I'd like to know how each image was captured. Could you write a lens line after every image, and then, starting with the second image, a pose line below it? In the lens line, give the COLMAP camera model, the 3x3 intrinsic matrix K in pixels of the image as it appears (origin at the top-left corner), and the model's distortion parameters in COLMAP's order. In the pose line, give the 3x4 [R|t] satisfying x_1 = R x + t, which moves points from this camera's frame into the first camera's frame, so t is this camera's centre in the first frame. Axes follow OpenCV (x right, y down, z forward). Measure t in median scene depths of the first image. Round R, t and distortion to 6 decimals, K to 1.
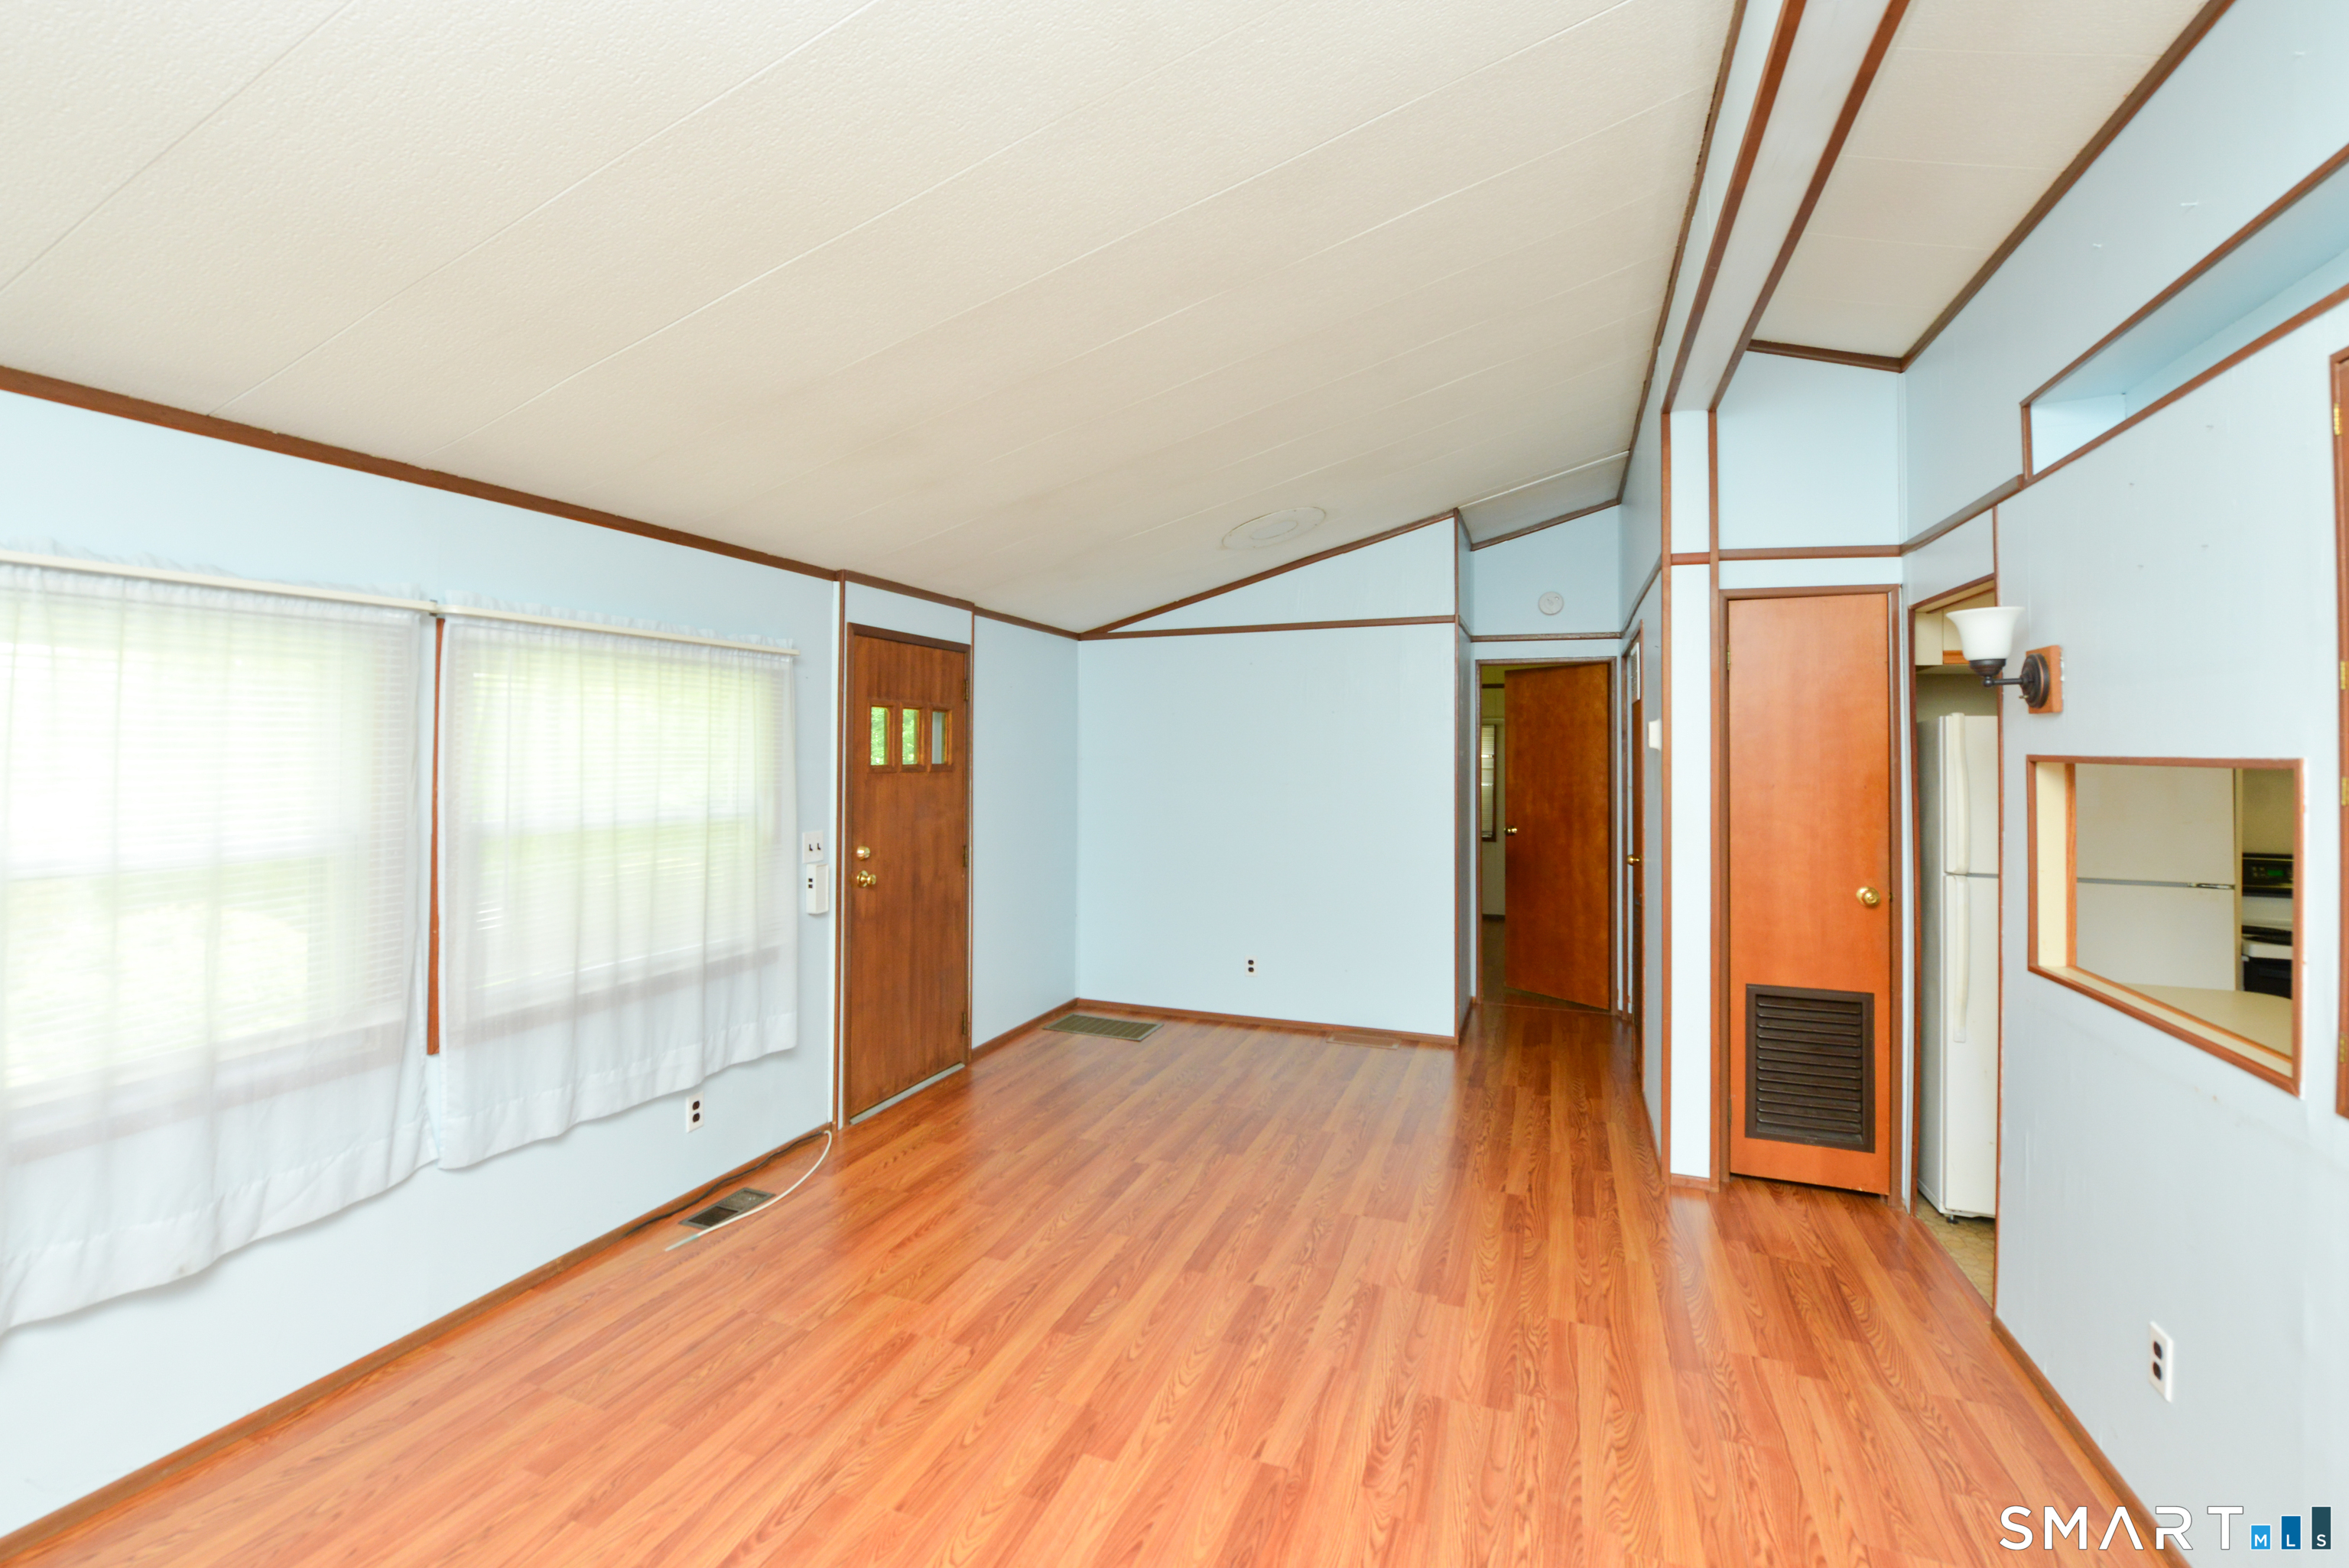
lens RADIAL K [[1043.7, 0, 1067.0], [0, 1043.7, 723.3], [0, 0, 1]] dist [-0.001536, -0.008081]
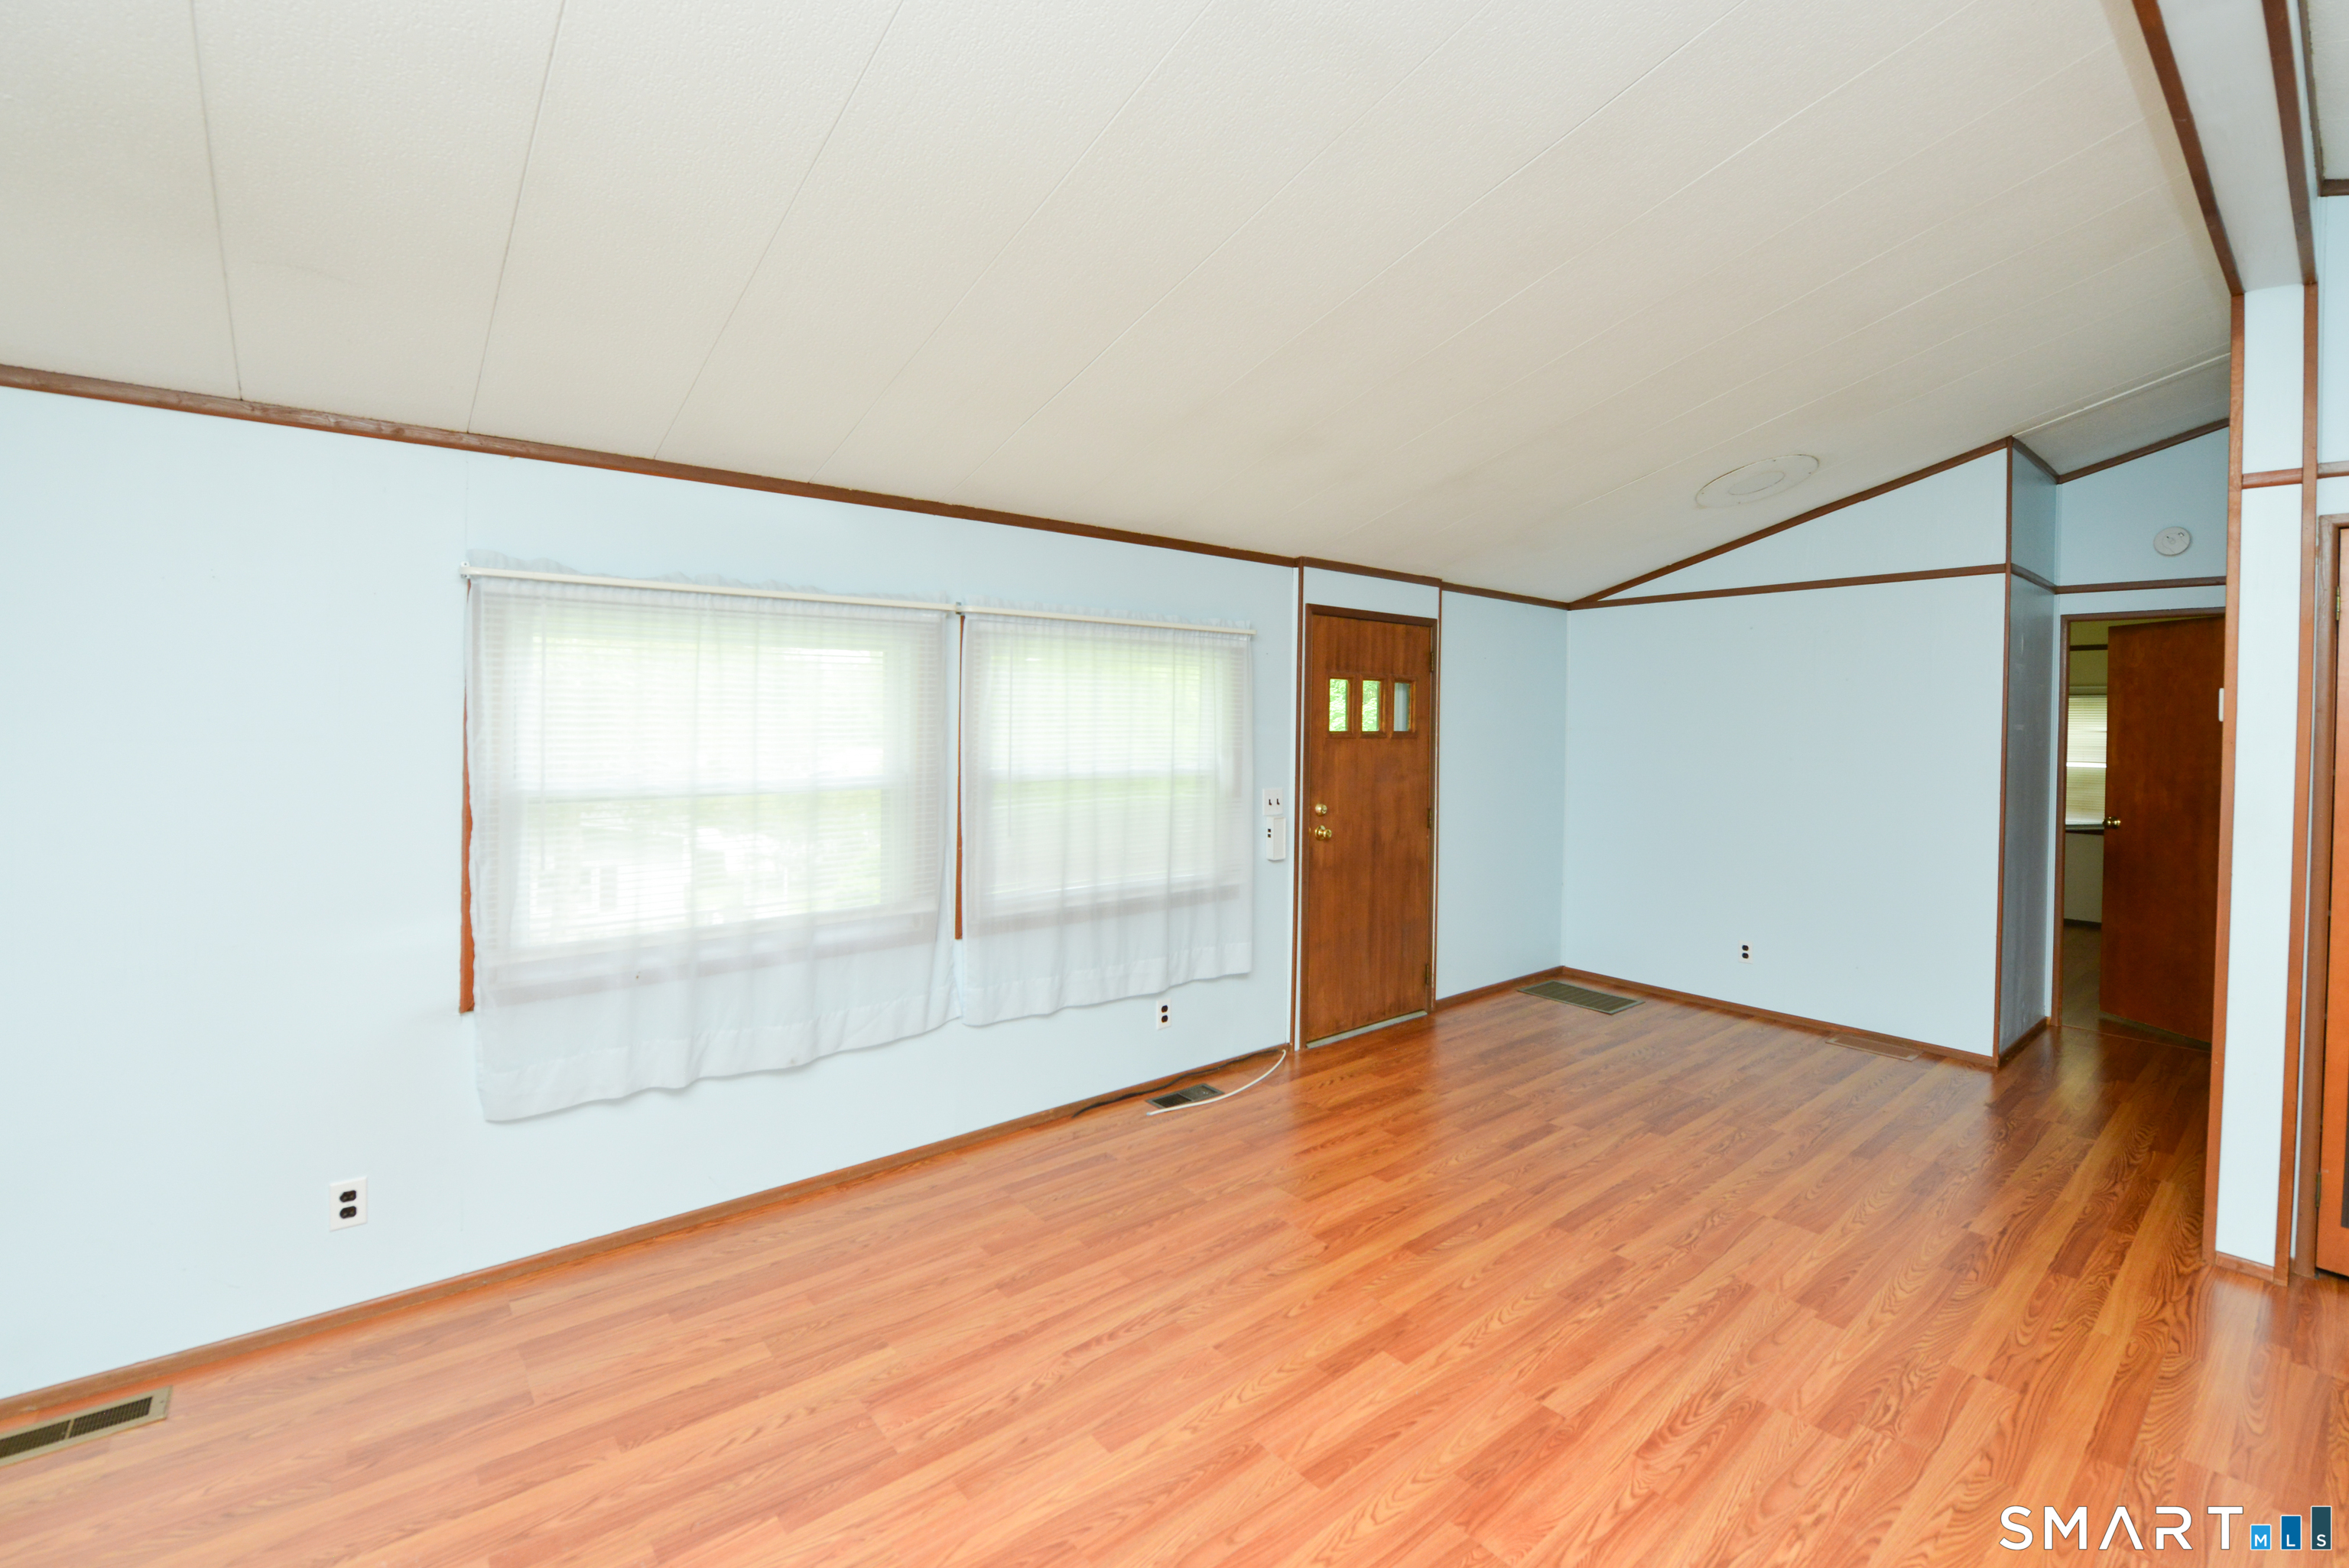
lens RADIAL K [[976.5, 0, 1174.6], [0, 976.5, 717.8], [0, 0, 1]] dist [-0.001400, -0.004827]
pose [[0.899953, 0.008170, -0.435910, 0.182172], [0.002394, 0.999717, 0.023680, 0.001120], [0.435980, -0.022355, 0.899679, -0.011857]]
